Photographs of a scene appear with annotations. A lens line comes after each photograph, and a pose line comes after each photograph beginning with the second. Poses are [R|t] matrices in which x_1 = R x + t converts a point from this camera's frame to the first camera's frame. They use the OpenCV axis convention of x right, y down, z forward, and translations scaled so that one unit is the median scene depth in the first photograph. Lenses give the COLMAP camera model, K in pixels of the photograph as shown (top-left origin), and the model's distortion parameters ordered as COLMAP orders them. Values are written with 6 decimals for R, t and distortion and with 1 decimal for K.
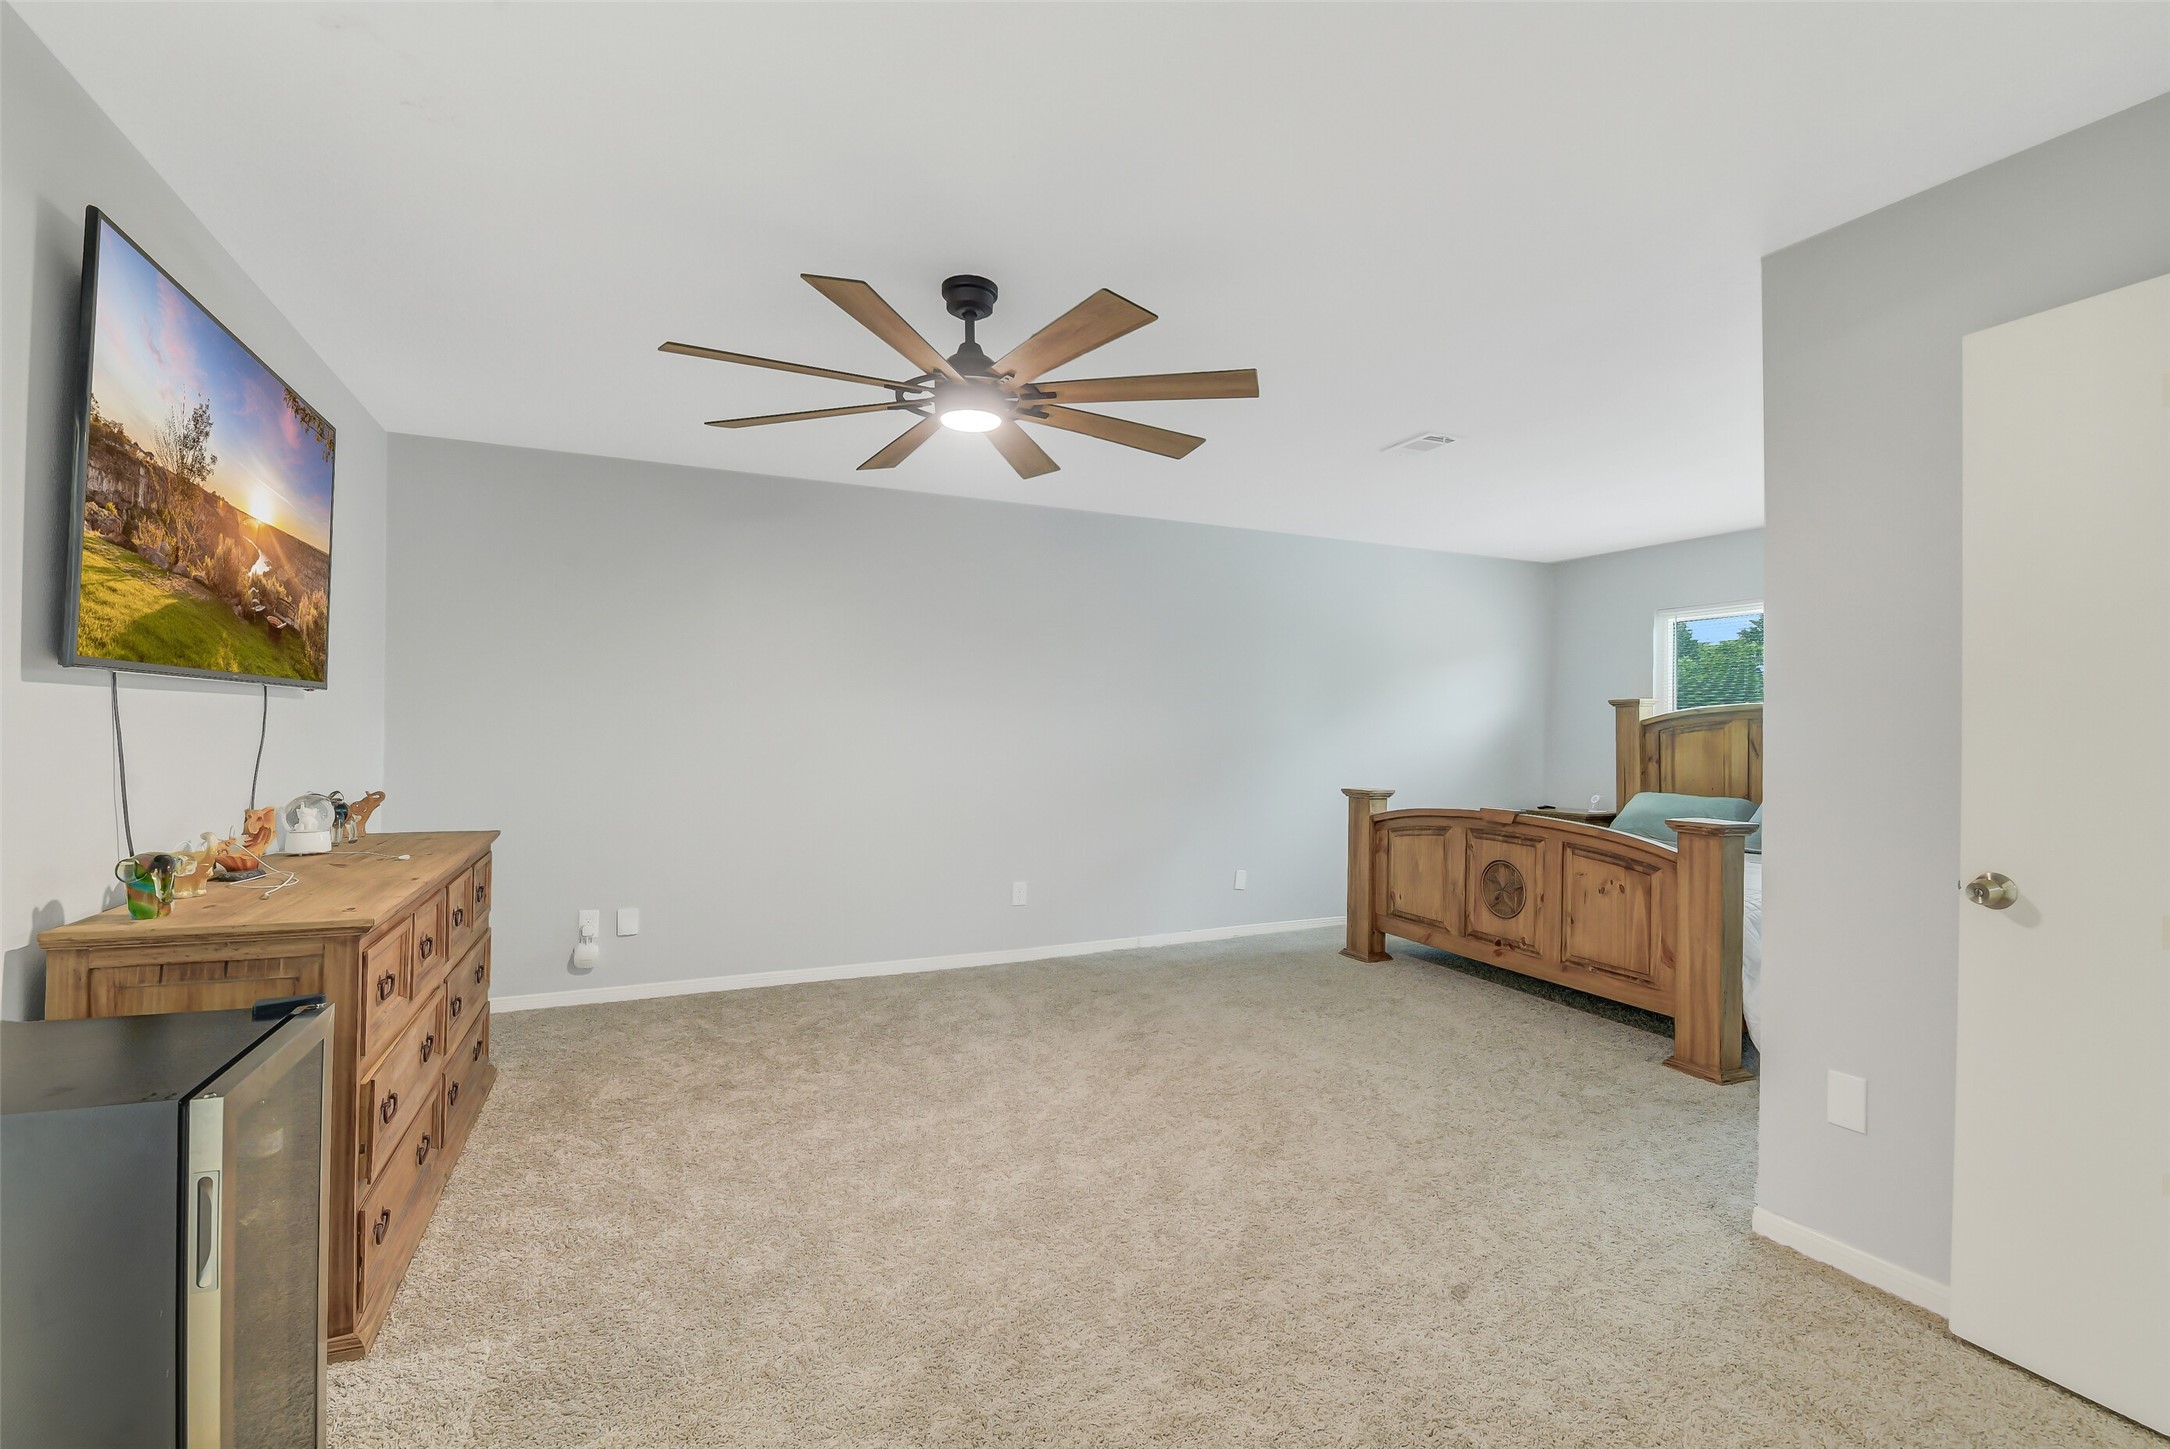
lens RADIAL K [[936.4, 0, 1088.9], [0, 936.4, 722.8], [0, 0, 1]] dist [-0.001483, -0.009773]
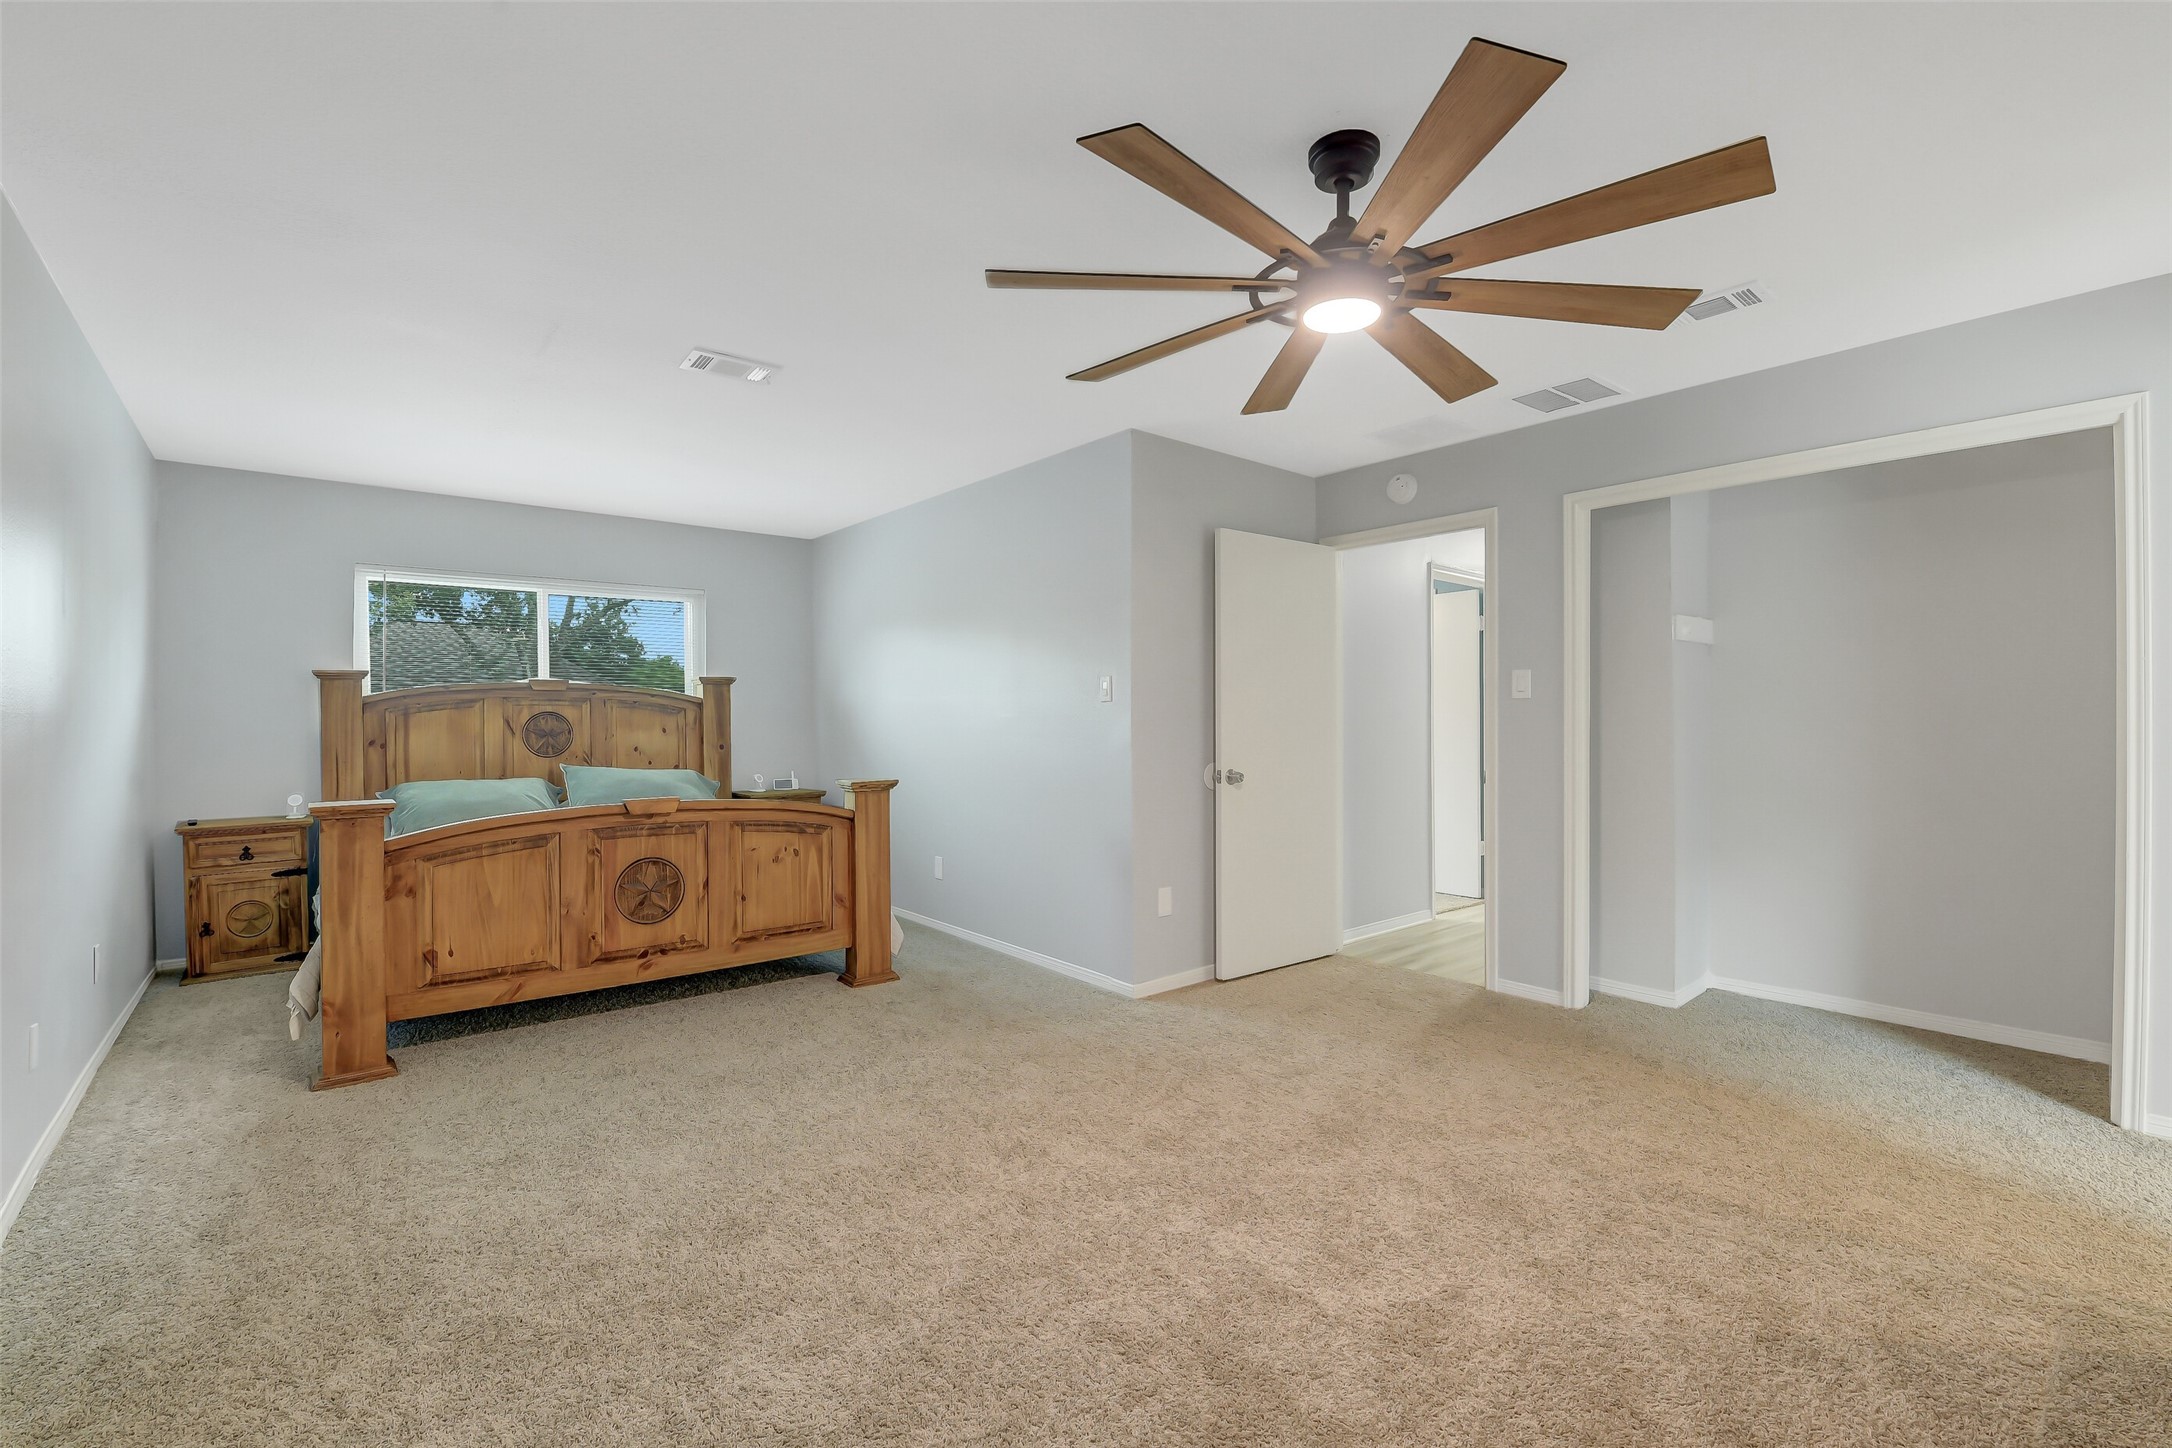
lens RADIAL K [[937.3, 0, 1089.9], [0, 937.3, 722.3], [0, 0, 1]] dist [-0.001483, -0.009773]
pose [[-0.260690, -0.010395, 0.965367, -0.504180], [-0.004746, 0.999944, 0.009486, 0.012047], [-0.965411, -0.002109, -0.260724, 0.840221]]
